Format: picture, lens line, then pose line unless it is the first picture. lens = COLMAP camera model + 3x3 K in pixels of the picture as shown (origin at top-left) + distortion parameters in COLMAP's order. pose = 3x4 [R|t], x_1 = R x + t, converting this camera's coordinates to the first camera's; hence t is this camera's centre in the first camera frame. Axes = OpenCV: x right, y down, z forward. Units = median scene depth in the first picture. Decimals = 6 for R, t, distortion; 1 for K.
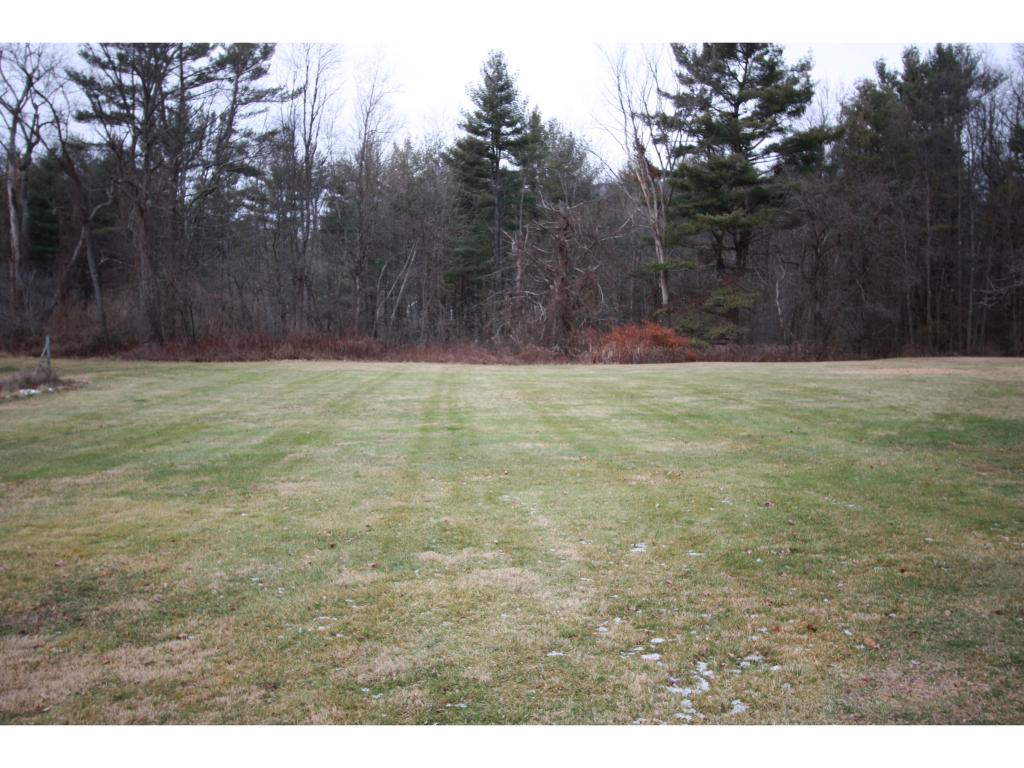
lens RADIAL K [[936.3, 0, 512.0], [0, 936.3, 384.0], [0, 0, 1]] dist [0.021940, -0.015027]
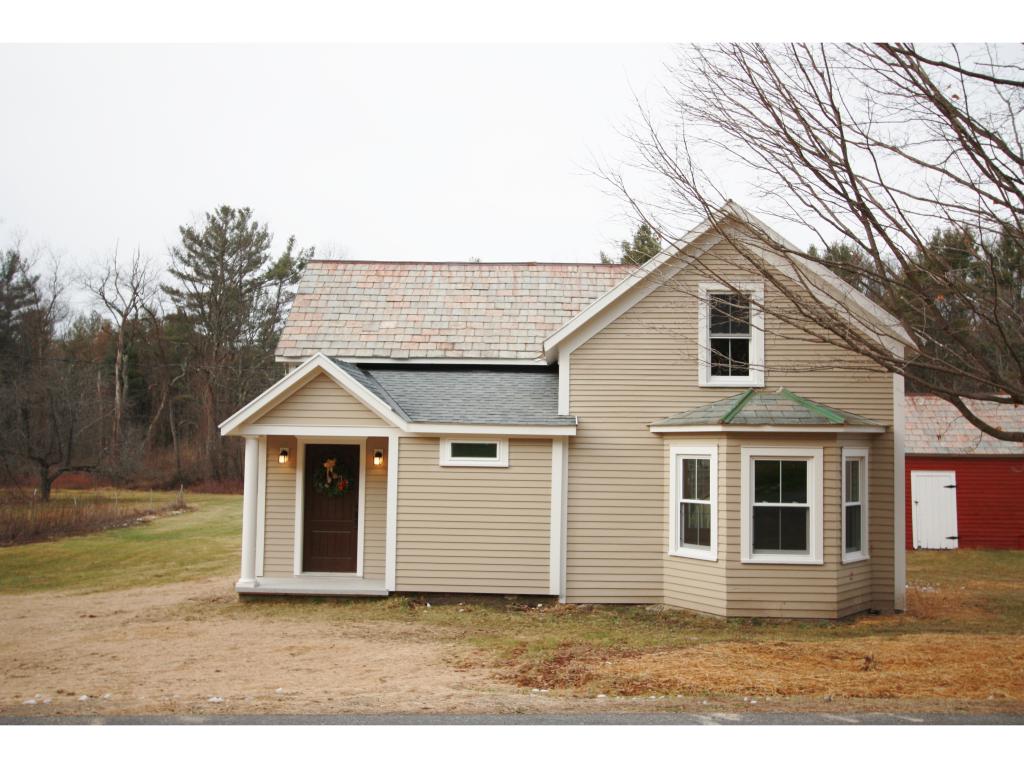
lens RADIAL K [[987.7, 0, 512.0], [0, 987.7, 384.0], [0, 0, 1]] dist [0.008092, 0.004967]
pose [[0.998917, -0.000252, -0.046529, 0.119500], [-0.005819, 0.991458, -0.130297, 0.002802], [0.046164, 0.130427, 0.990383, -0.419151]]
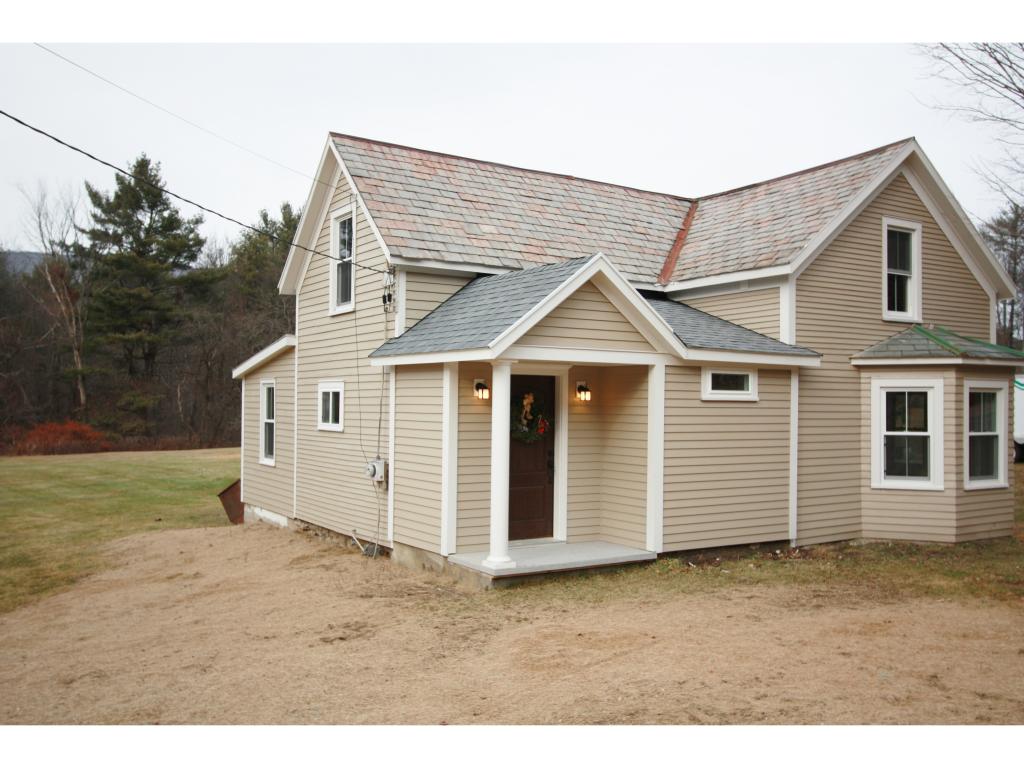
lens RADIAL K [[936.3, 0, 512.0], [0, 936.3, 384.0], [0, 0, 1]] dist [0.021940, -0.015027]
pose [[0.832129, 0.007801, 0.554527, -0.049412], [0.039585, 0.996515, -0.073420, 0.000613], [-0.553167, 0.083046, 0.828920, -0.317539]]
